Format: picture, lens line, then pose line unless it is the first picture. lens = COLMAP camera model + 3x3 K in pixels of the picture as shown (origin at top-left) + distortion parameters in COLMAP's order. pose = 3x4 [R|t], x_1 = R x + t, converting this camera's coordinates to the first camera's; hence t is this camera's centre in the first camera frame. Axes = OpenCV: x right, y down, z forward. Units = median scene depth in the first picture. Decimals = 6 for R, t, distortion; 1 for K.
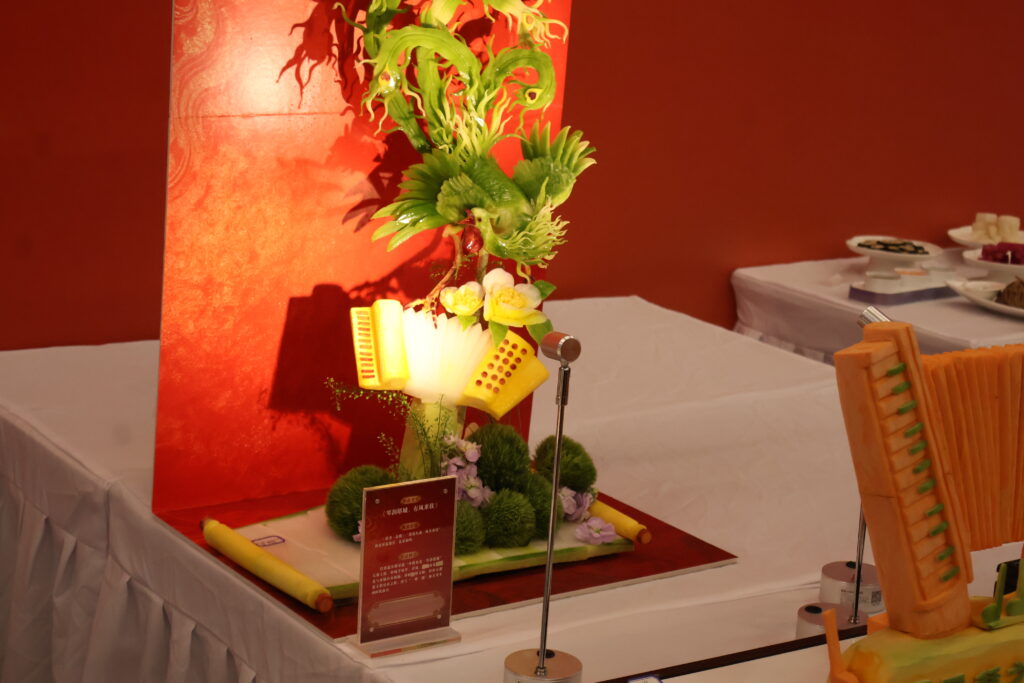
lens RADIAL K [[2019.7, 0, 513.5], [0, 2019.7, 342.7], [0, 0, 1]] dist [0.013248, 0.000000]
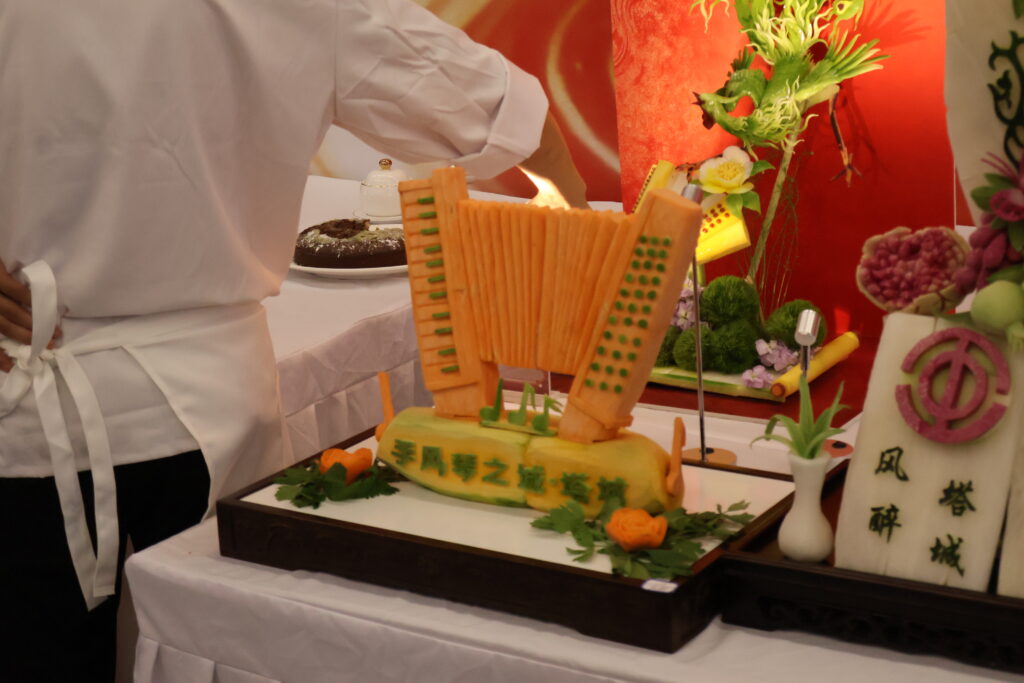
lens RADIAL K [[2019.7, 0, 514.4], [0, 2019.7, 340.4], [0, 0, 1]] dist [0.013248, 0.000000]
pose [[0.405019, 0.170662, -0.898240, 1.034131], [-0.151448, 0.981376, 0.118169, -0.045062], [0.901678, 0.088176, 0.423322, 0.373999]]
